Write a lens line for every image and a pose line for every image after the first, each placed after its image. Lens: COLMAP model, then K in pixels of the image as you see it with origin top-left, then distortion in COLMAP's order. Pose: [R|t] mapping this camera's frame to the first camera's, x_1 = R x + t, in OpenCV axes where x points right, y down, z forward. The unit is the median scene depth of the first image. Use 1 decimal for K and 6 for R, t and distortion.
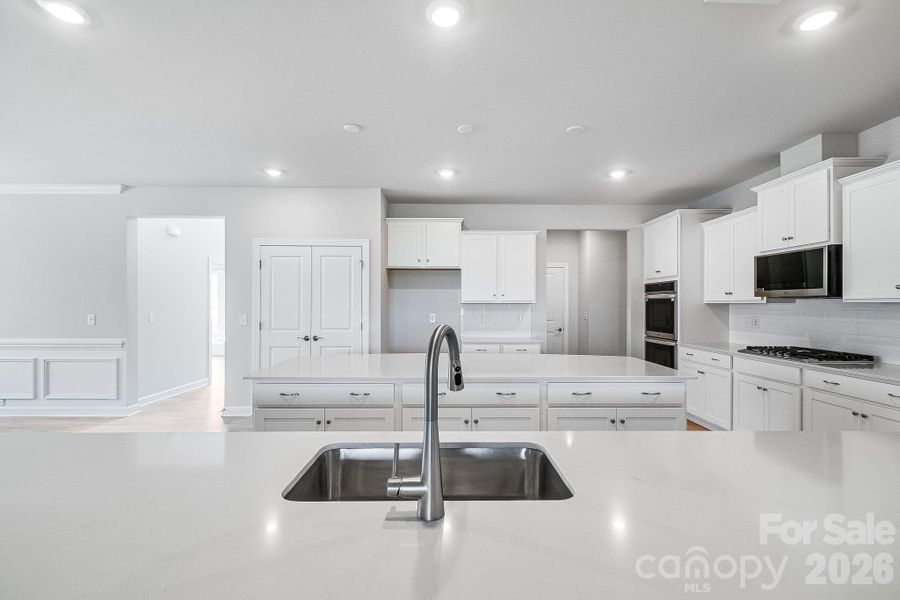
lens RADIAL K [[400.5, 0, 450.0], [0, 400.5, 300.0], [0, 0, 1]] dist [0.020953, 0.000155]
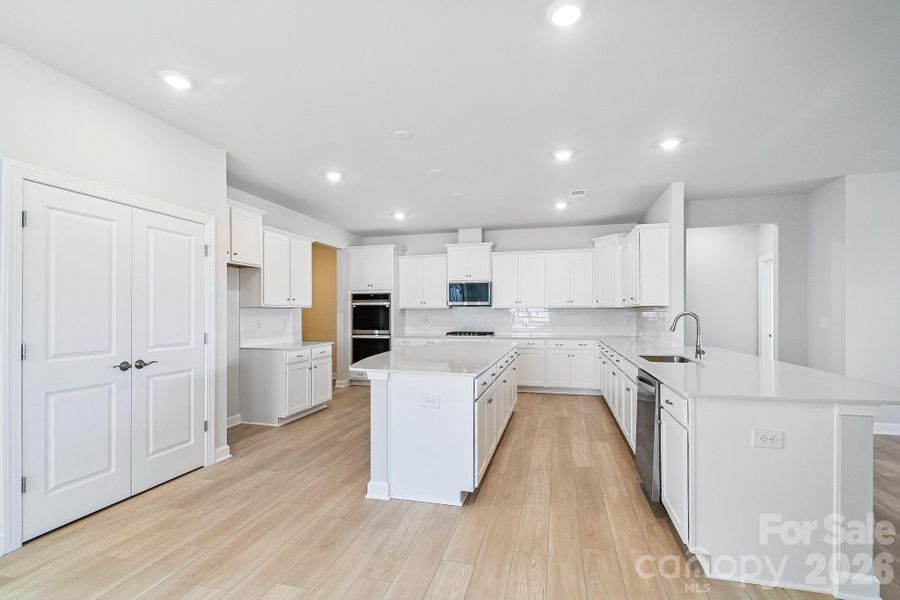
lens RADIAL K [[411.0, 0, 449.8], [0, 411.0, 311.0], [0, 0, 1]] dist [0.001898, 0.000222]
pose [[0.264526, 0.000930, 0.964378, -0.798675], [-0.008831, 0.999960, 0.001458, 0.012382], [-0.964338, -0.008902, 0.264524, 0.400989]]
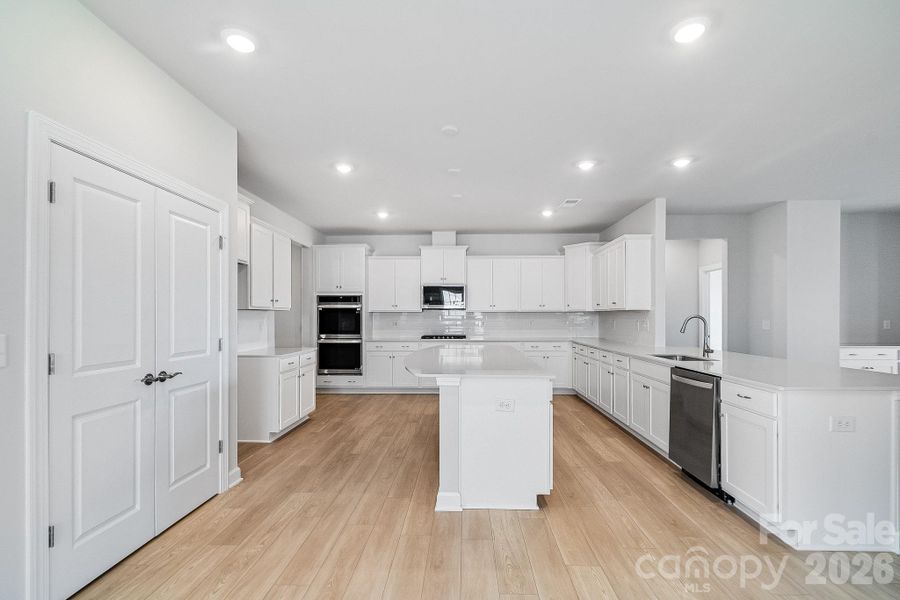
lens RADIAL K [[411.7, 0, 446.8], [0, 411.7, 314.1], [0, 0, 1]] dist [0.001503, 0.000024]
pose [[0.054586, 0.003578, 0.998503, -0.818836], [-0.011047, 0.999935, -0.002979, 0.016887], [-0.998448, -0.010868, 0.054622, 0.627514]]
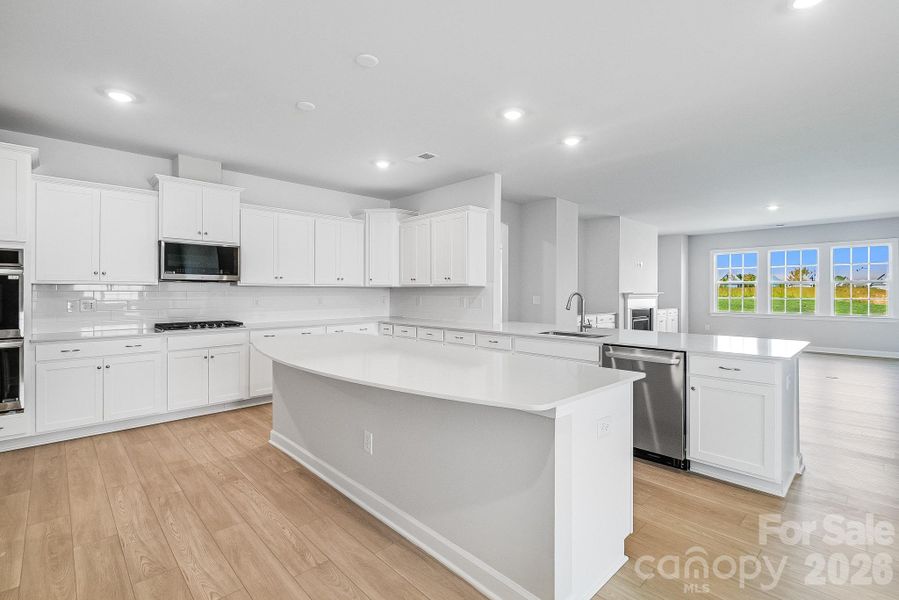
lens RADIAL K [[414.4, 0, 448.5], [0, 414.4, 294.9], [0, 0, 1]] dist [0.000653, -0.000042]
pose [[-0.680710, -0.007411, 0.732516, -0.431417], [-0.011331, 0.999936, -0.000413, 0.020004], [-0.732466, -0.008581, -0.680750, 0.940043]]
